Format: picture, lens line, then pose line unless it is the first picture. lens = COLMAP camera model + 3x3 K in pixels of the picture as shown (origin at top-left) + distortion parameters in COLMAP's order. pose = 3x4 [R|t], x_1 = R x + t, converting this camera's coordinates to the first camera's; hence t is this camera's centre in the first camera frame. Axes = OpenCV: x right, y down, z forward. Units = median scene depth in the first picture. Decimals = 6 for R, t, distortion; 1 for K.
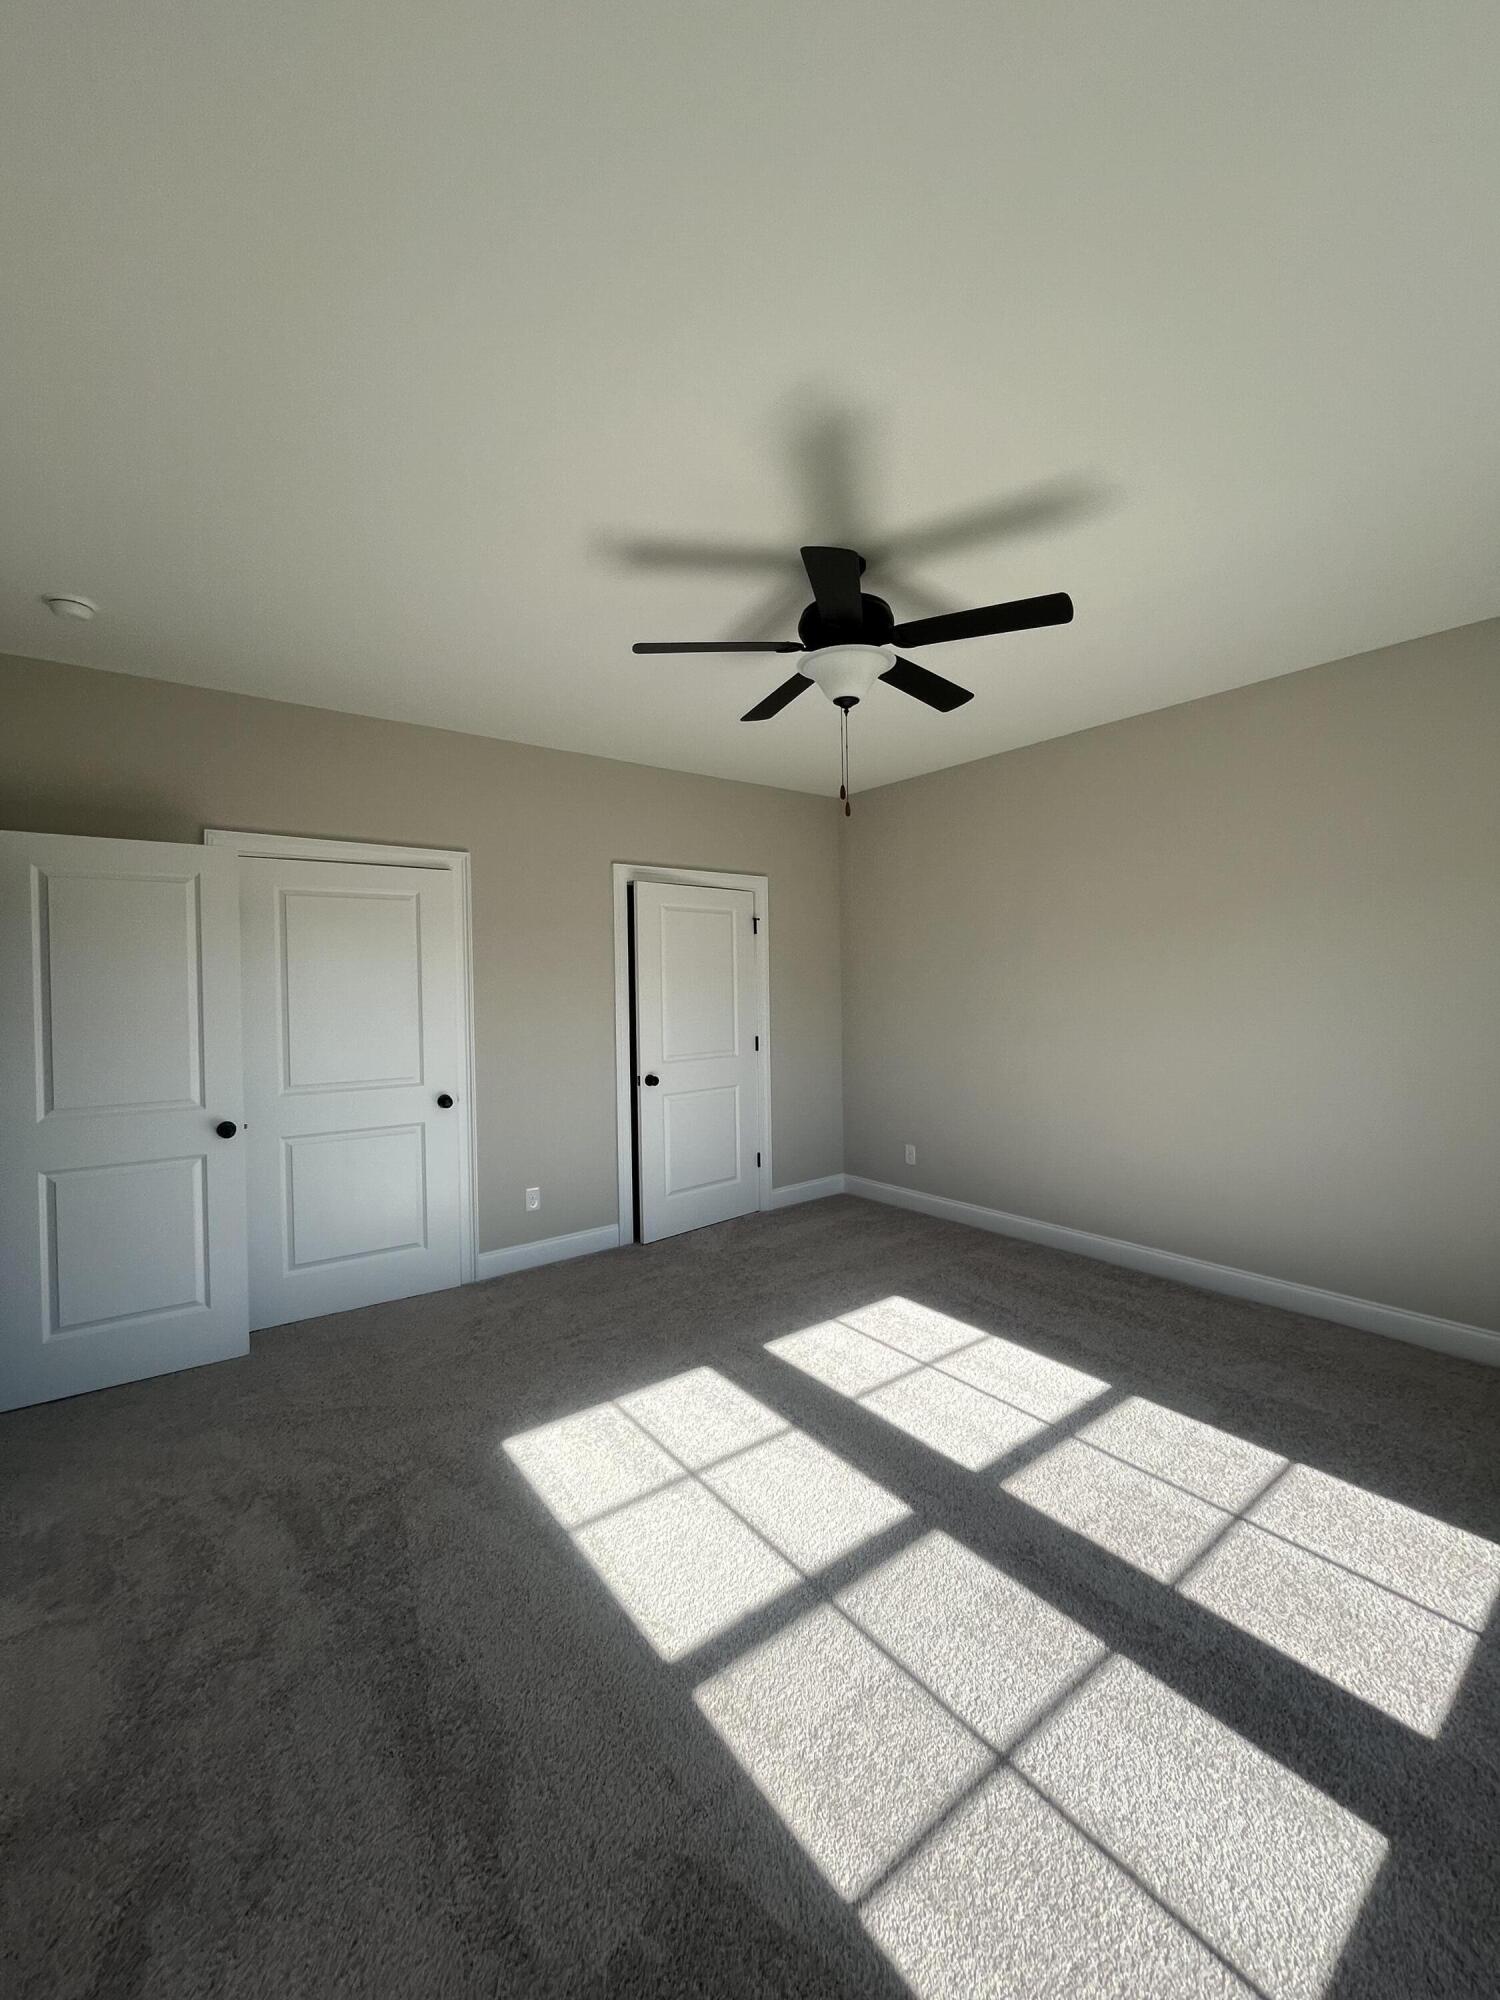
lens RADIAL K [[812.4, 0, 750.0], [0, 812.4, 1000.0], [0, 0, 1]] dist [-0.001186, -0.000430]
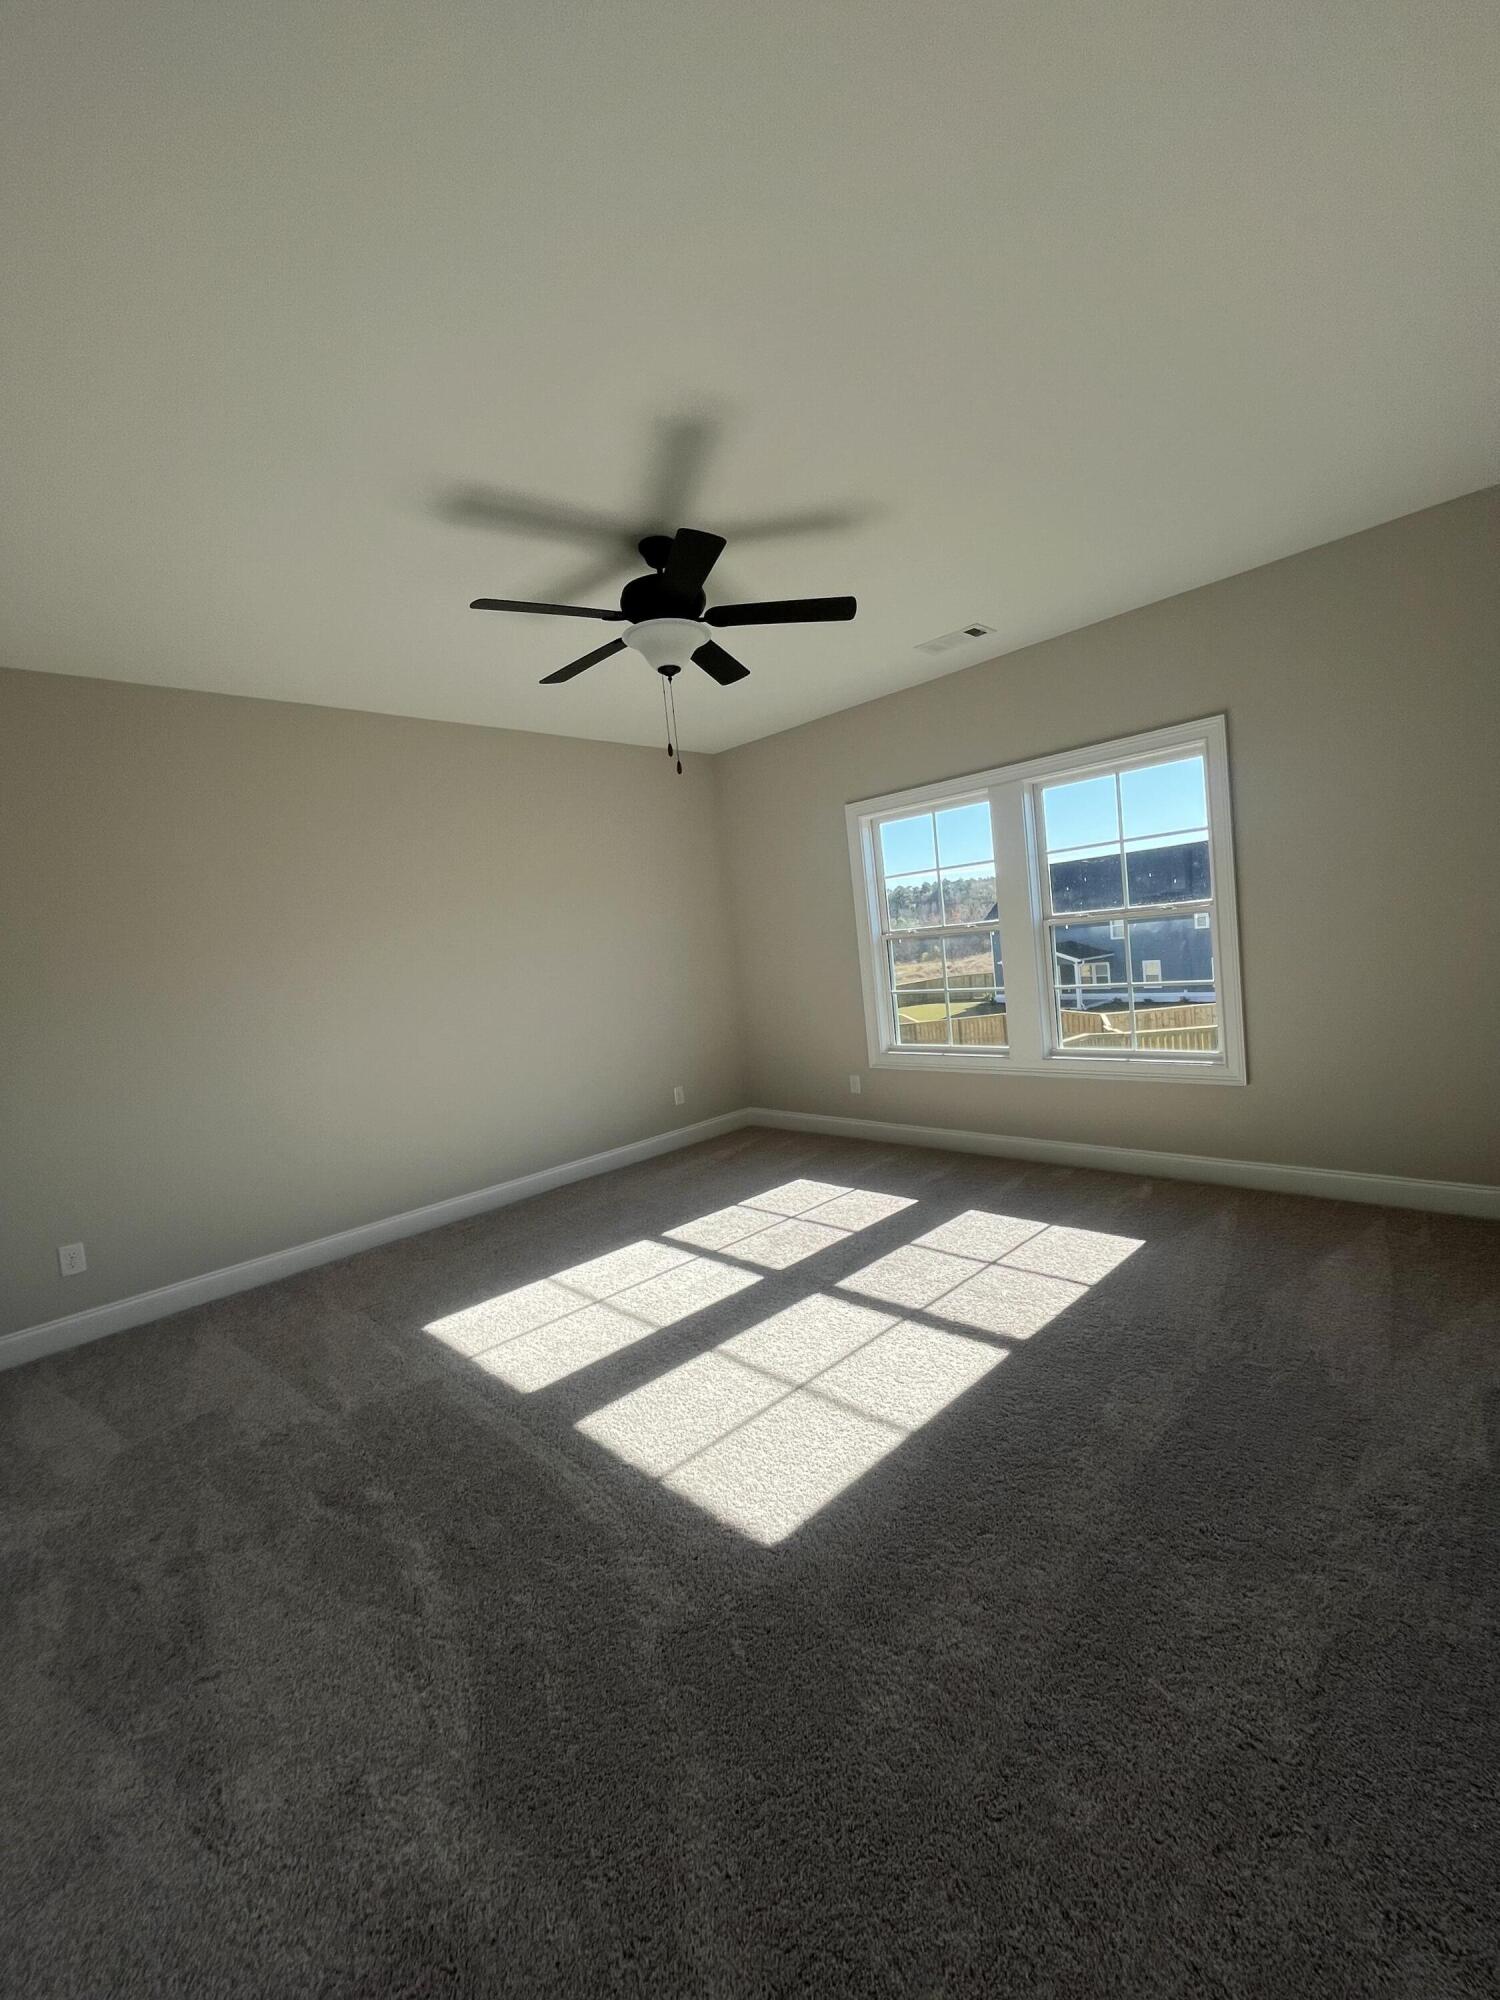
lens RADIAL K [[812.4, 0, 750.0], [0, 812.4, 1000.0], [0, 0, 1]] dist [-0.001186, -0.000430]
pose [[-0.120725, -0.043689, 0.991724, -1.019822], [0.121413, 0.990881, 0.058432, 0.030505], [-0.985233, 0.127463, -0.114320, 1.074702]]
